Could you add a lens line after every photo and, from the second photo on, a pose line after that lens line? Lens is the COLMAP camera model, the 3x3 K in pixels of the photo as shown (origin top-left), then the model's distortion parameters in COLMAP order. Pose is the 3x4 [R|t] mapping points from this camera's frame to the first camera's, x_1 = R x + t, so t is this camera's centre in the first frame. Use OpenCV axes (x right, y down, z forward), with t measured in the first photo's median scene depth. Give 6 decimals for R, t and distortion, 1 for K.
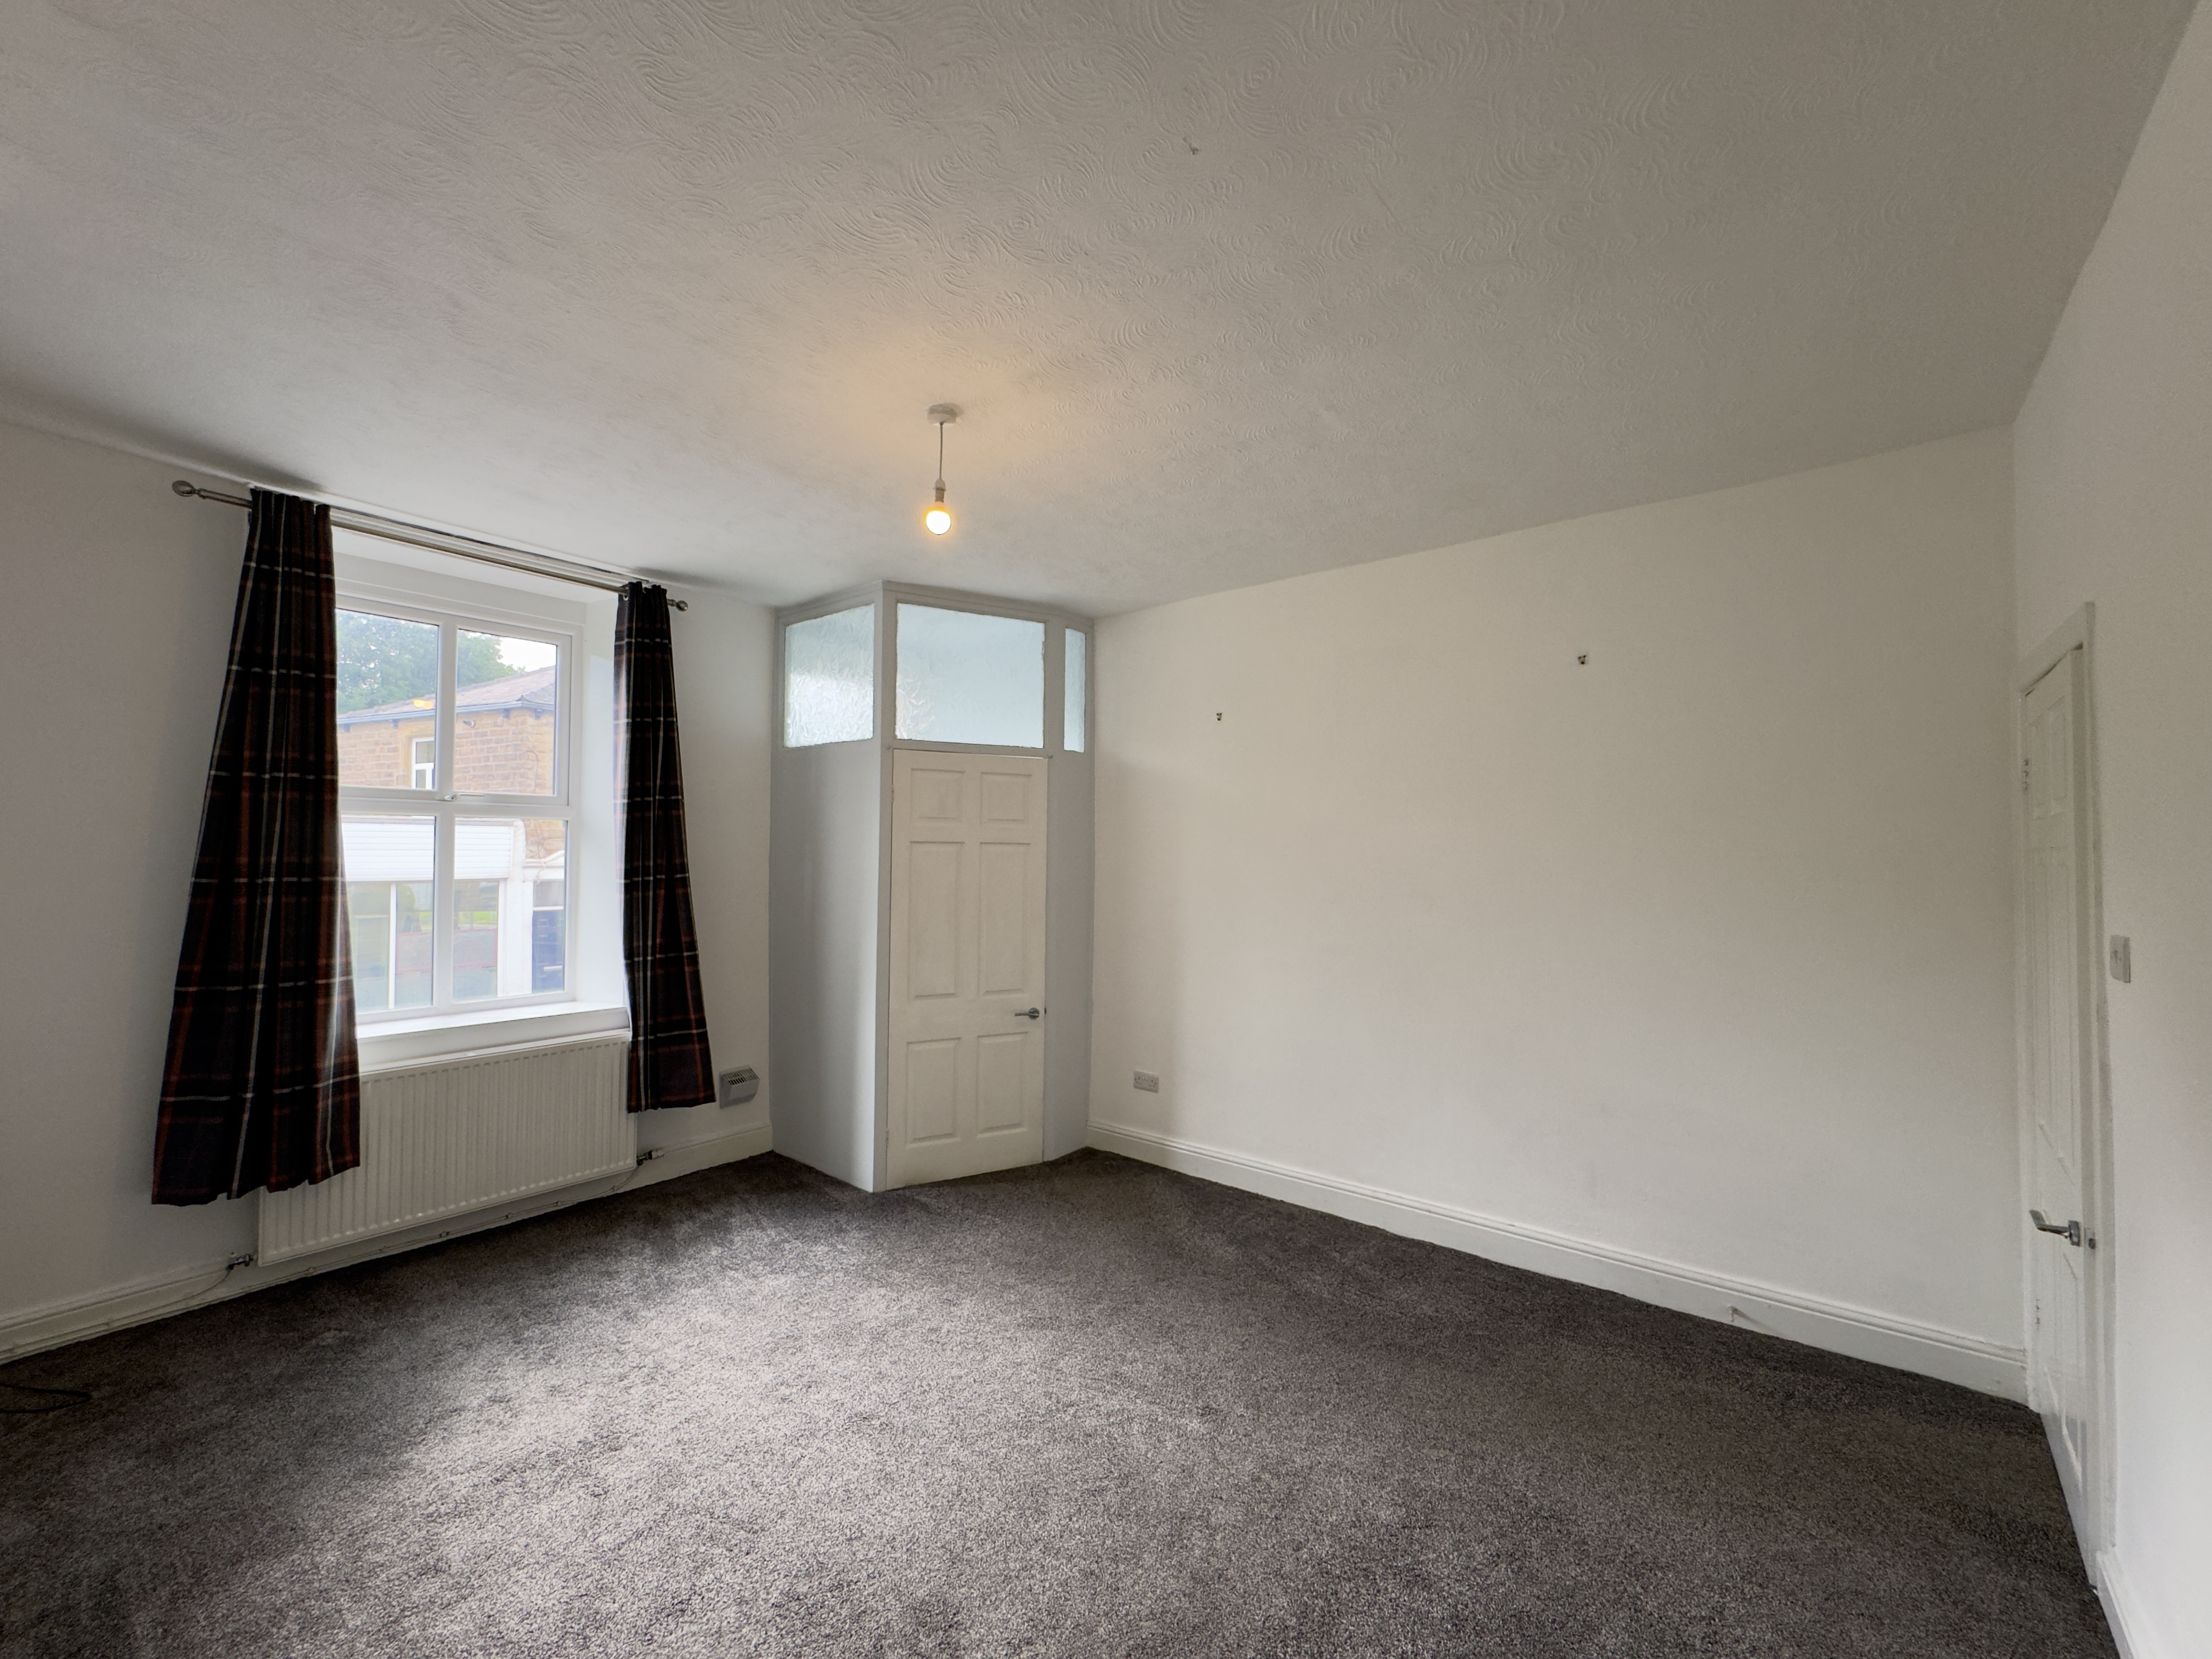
lens RADIAL K [[879.8, 0, 1103.6], [0, 879.8, 833.5], [0, 0, 1]] dist [-0.002728, 0.000352]
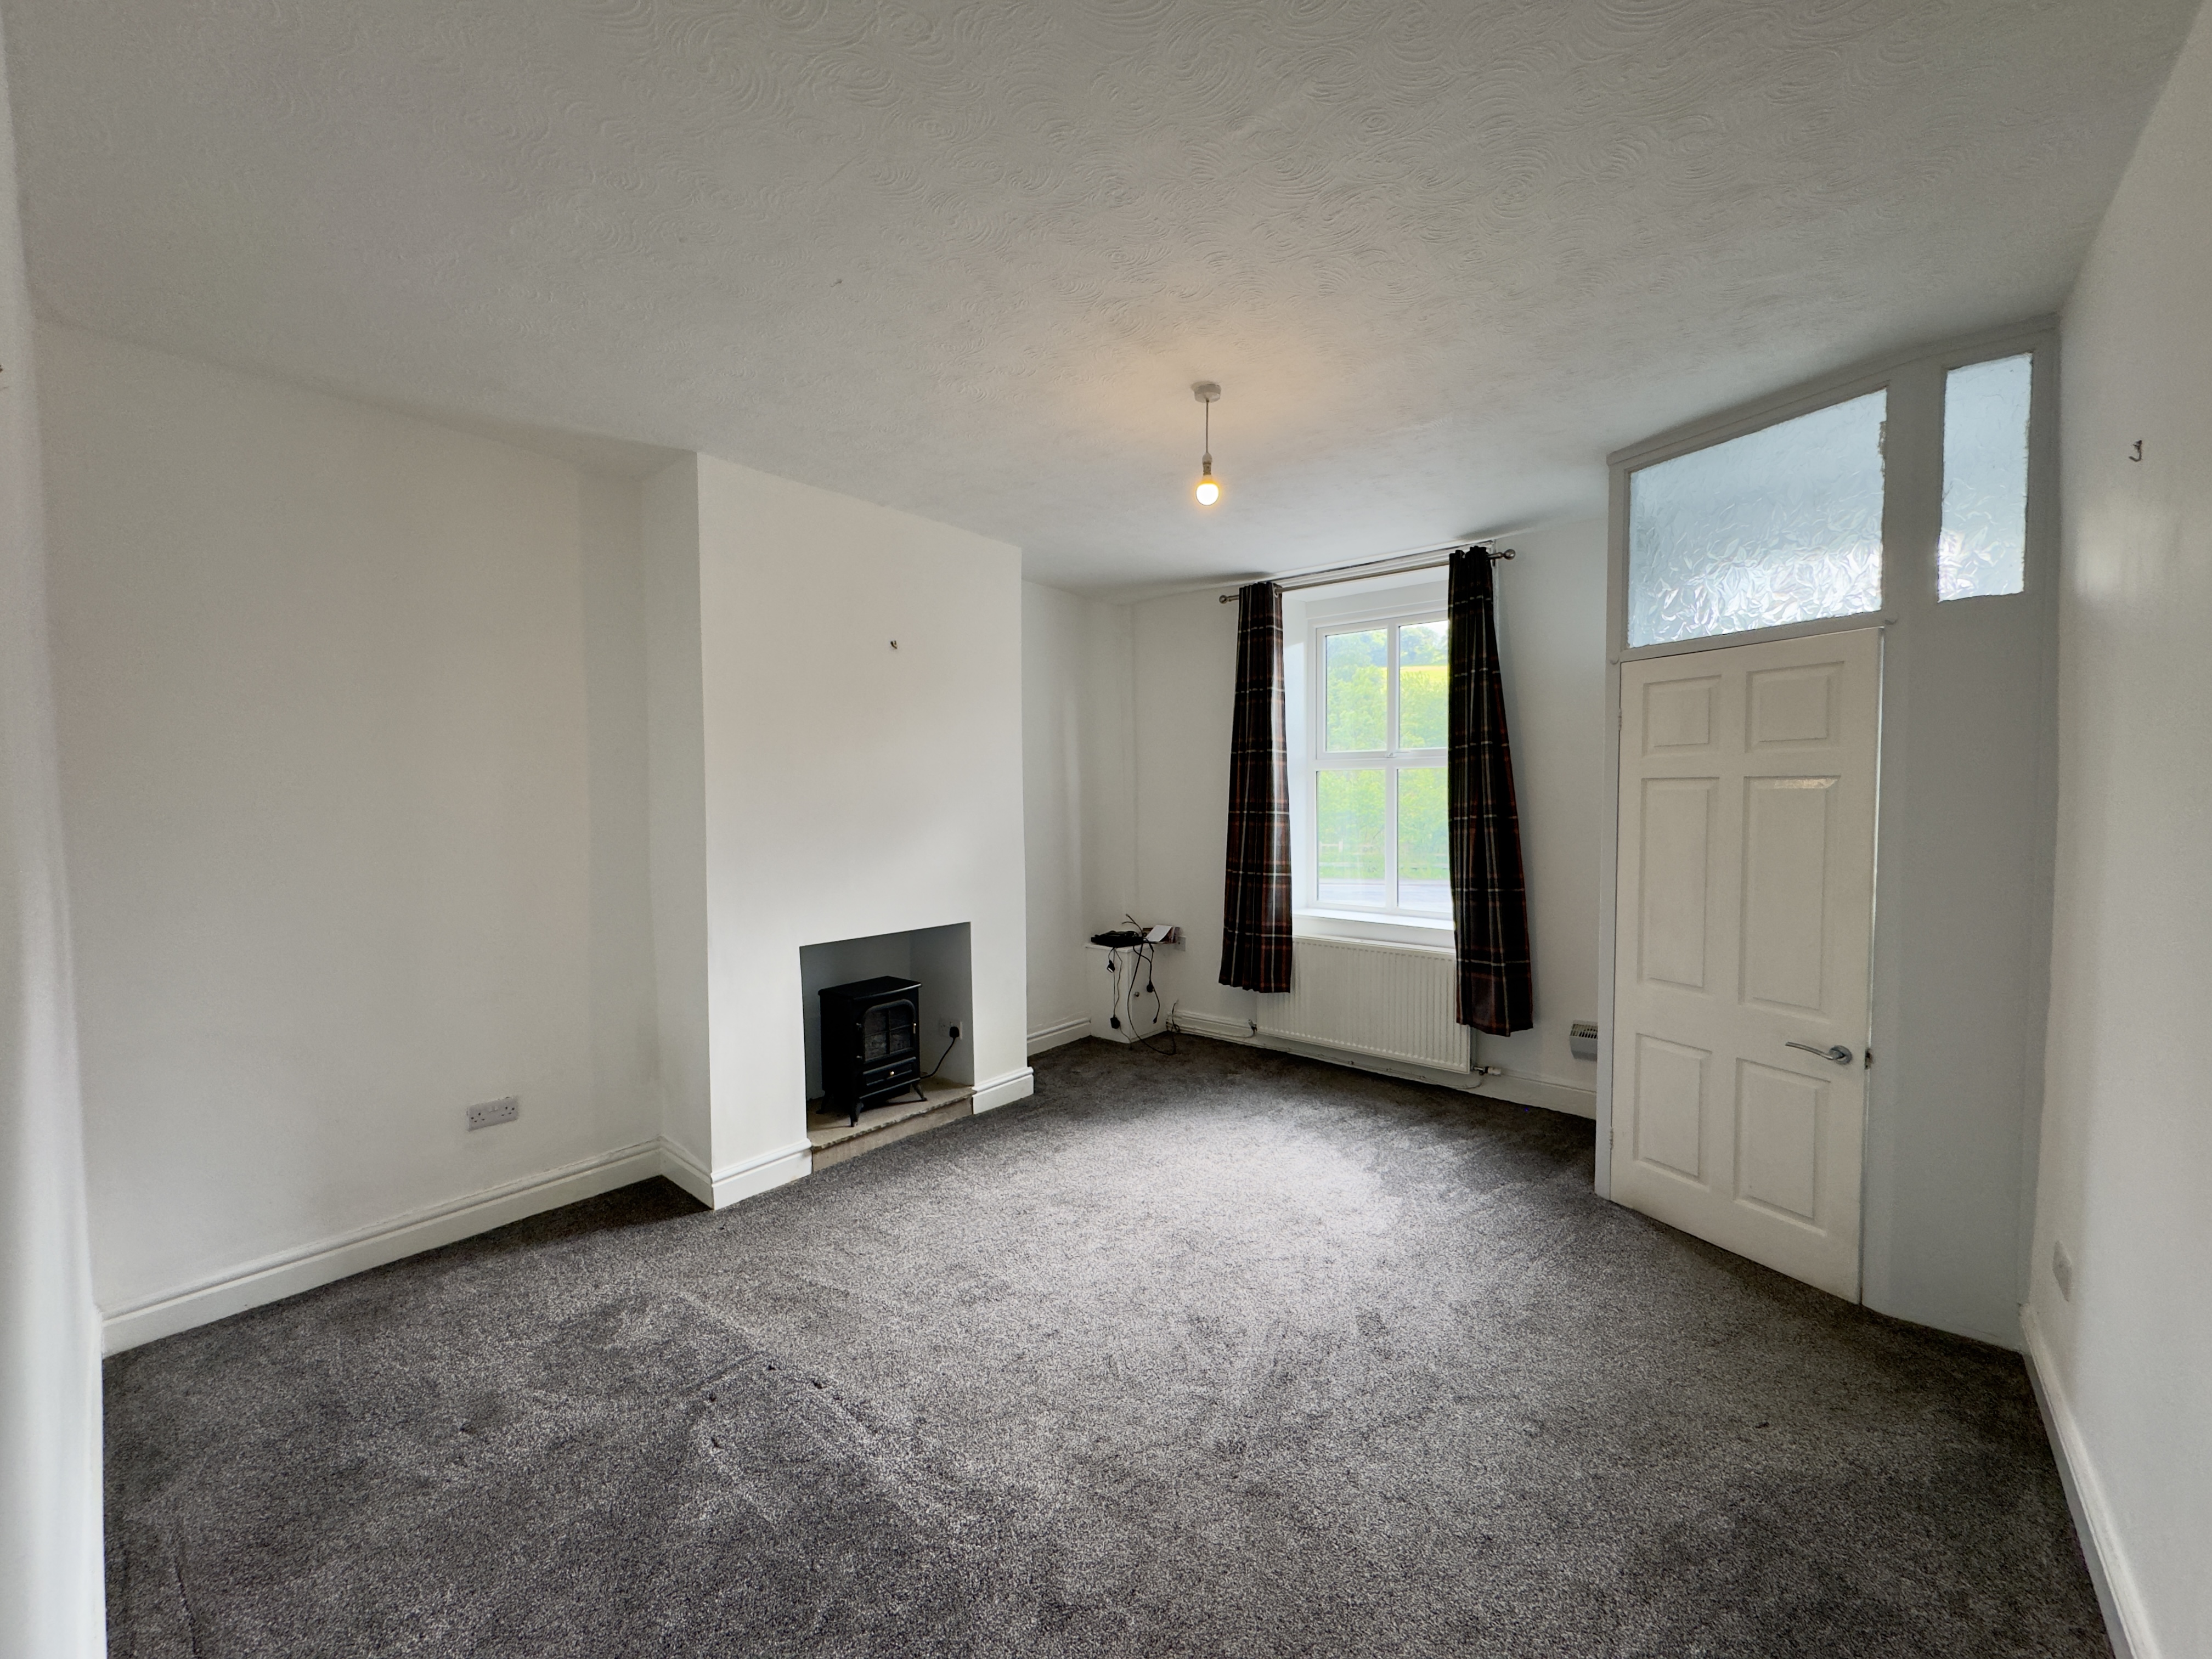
lens RADIAL K [[879.8, 0, 1103.6], [0, 879.8, 833.5], [0, 0, 1]] dist [-0.002728, 0.000352]
pose [[-0.023721, 0.038053, -0.998994, 0.665266], [0.027213, 0.998930, 0.037405, 0.018464], [0.999348, -0.026299, -0.024731, 0.632415]]
